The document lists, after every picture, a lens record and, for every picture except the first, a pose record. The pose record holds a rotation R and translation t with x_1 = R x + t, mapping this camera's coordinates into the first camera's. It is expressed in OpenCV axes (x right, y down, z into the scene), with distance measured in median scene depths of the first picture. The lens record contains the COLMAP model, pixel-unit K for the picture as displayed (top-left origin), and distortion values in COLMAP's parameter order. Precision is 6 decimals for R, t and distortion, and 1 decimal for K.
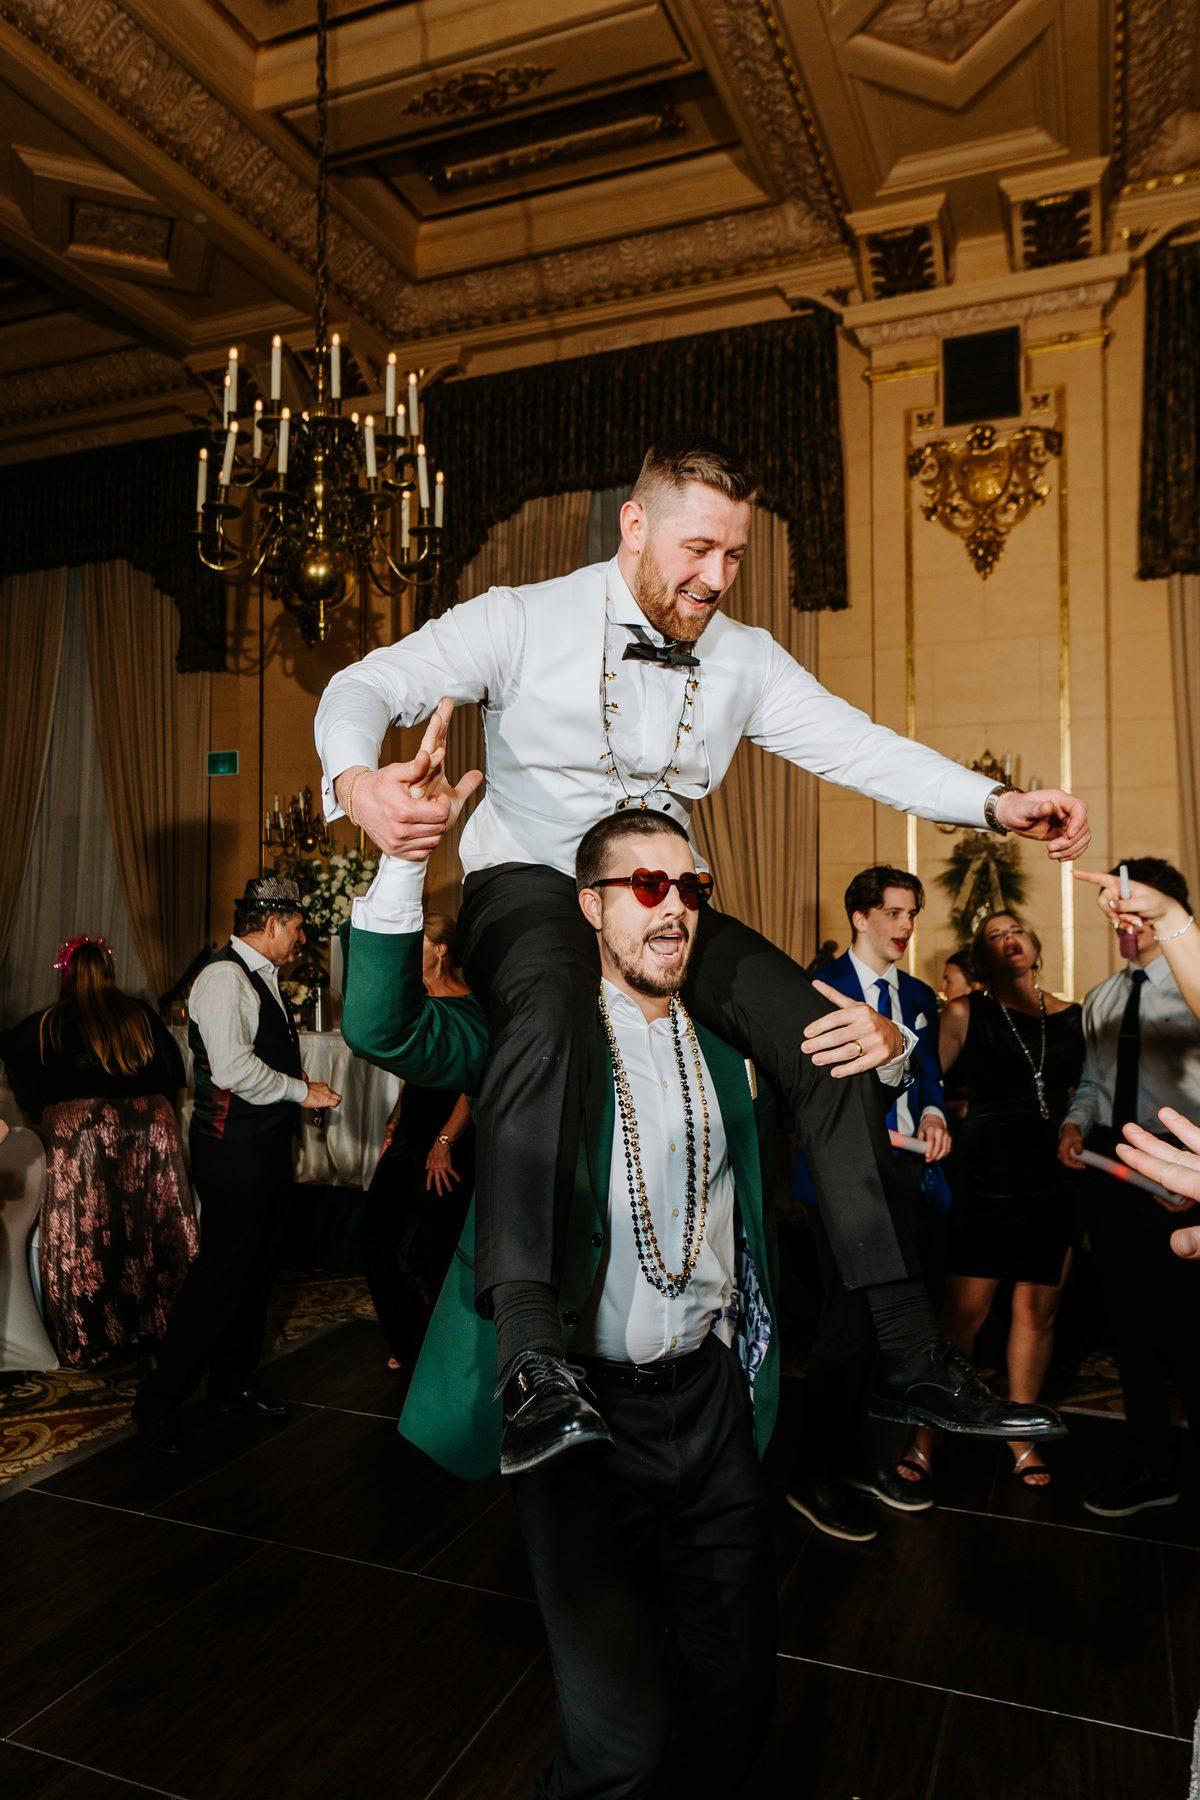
lens RADIAL K [[1254.1, 0, 600.0], [0, 1254.1, 900.0], [0, 0, 1]] dist [0.006237, 0.002025]
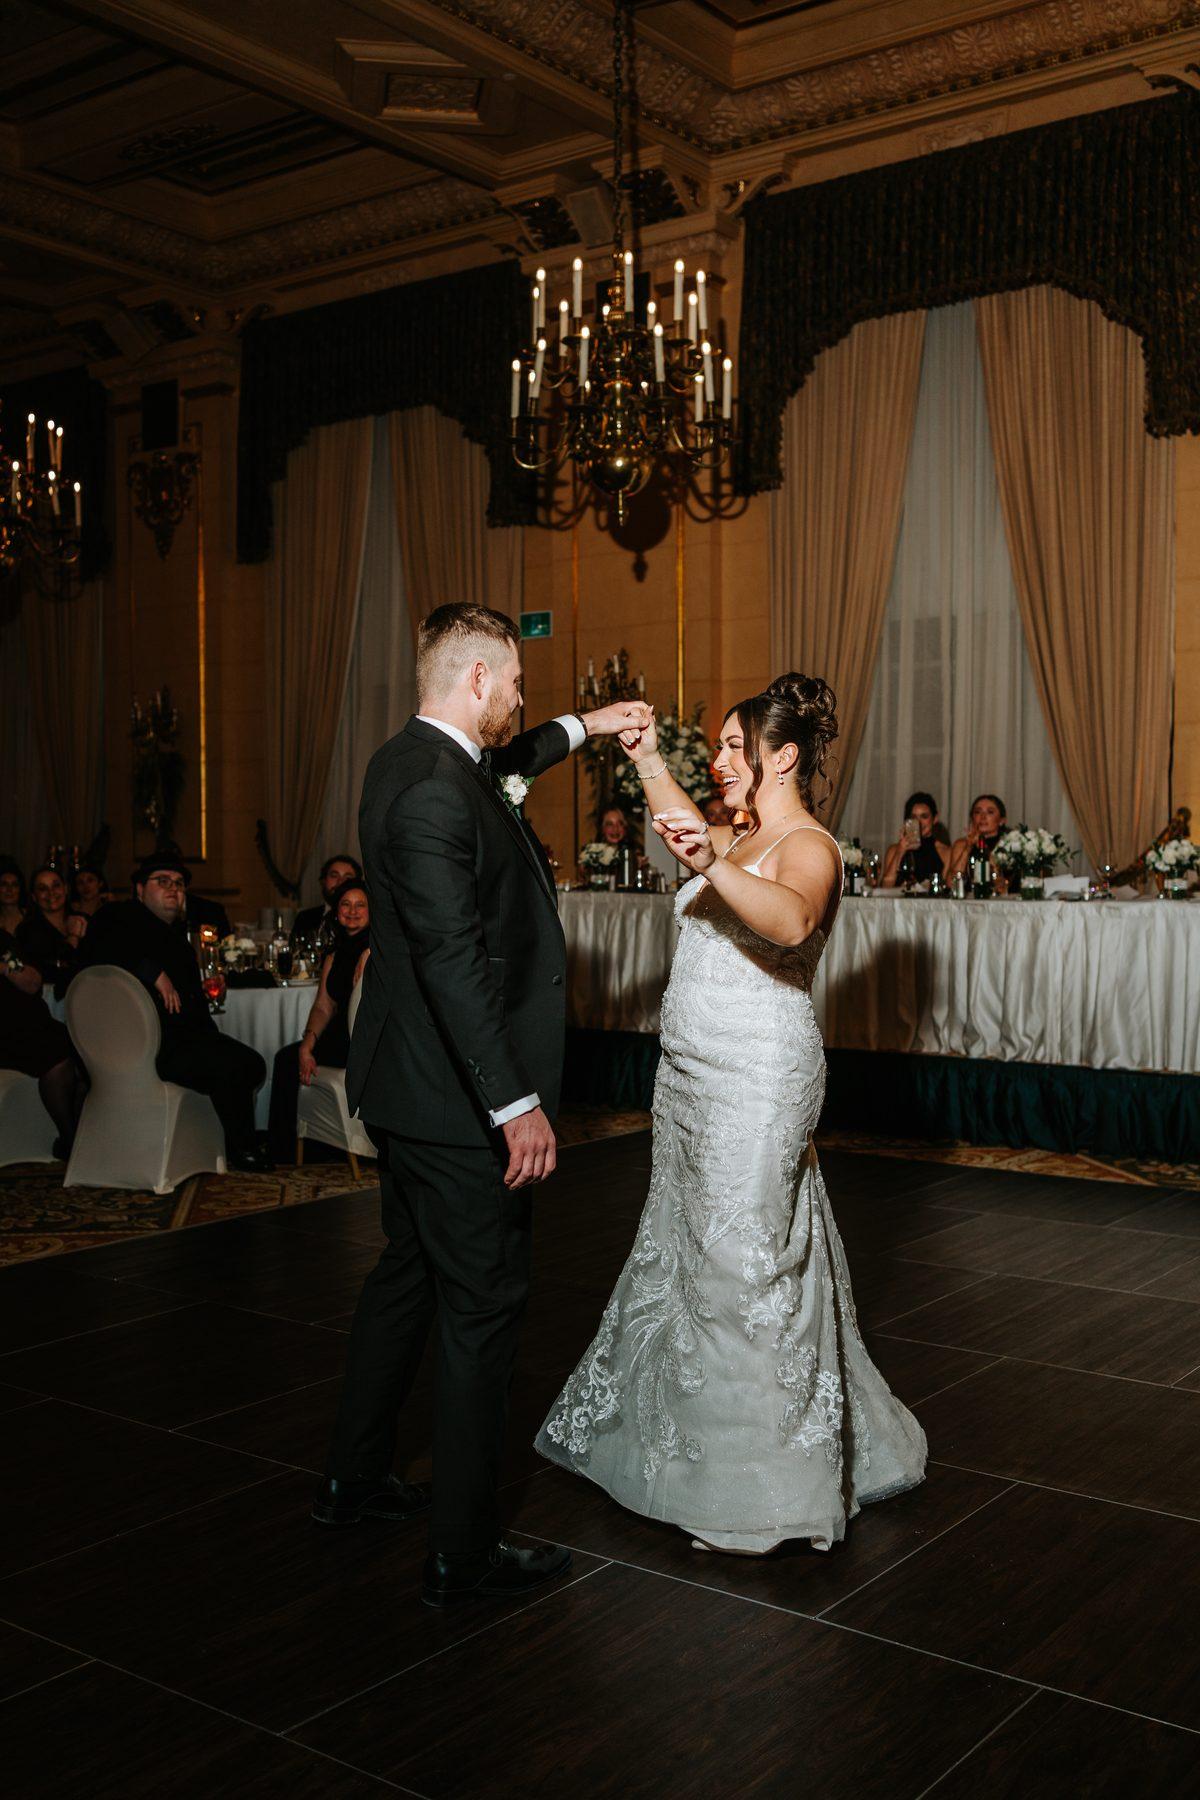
lens RADIAL K [[1843.5, 0, 582.0], [0, 1843.5, 898.2], [0, 0, 1]] dist [0.001497, 0.026279]
pose [[0.964233, 0.008051, -0.264933, 0.120173], [0.007591, 0.998290, 0.057963, 0.017586], [0.264947, -0.057901, 0.962523, -0.396951]]
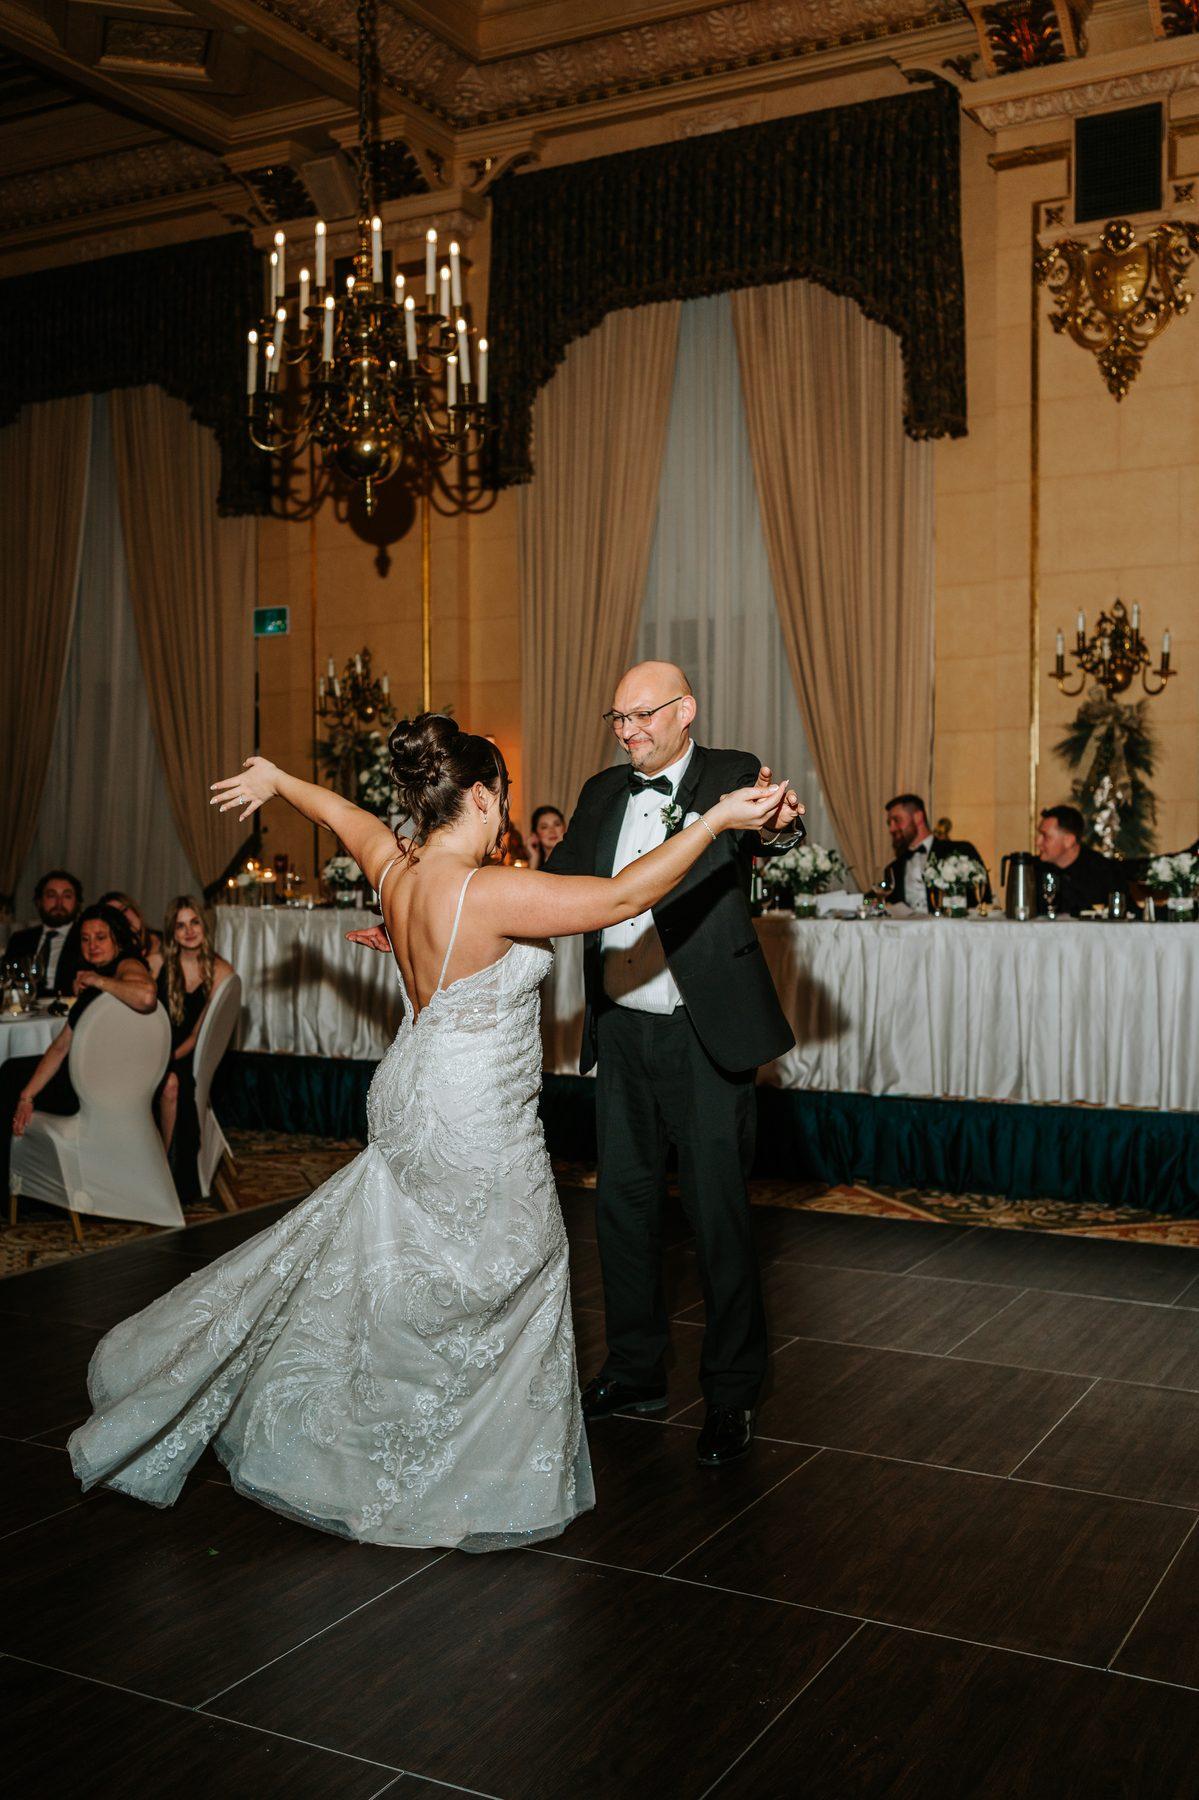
lens RADIAL K [[1843.5, 0, 581.5], [0, 1843.5, 898.2], [0, 0, 1]] dist [0.001497, 0.026279]
pose [[0.992459, 0.002461, -0.122555, 0.090449], [0.004879, 0.998213, 0.059556, 0.010223], [0.122483, -0.059705, 0.990673, -0.323382]]
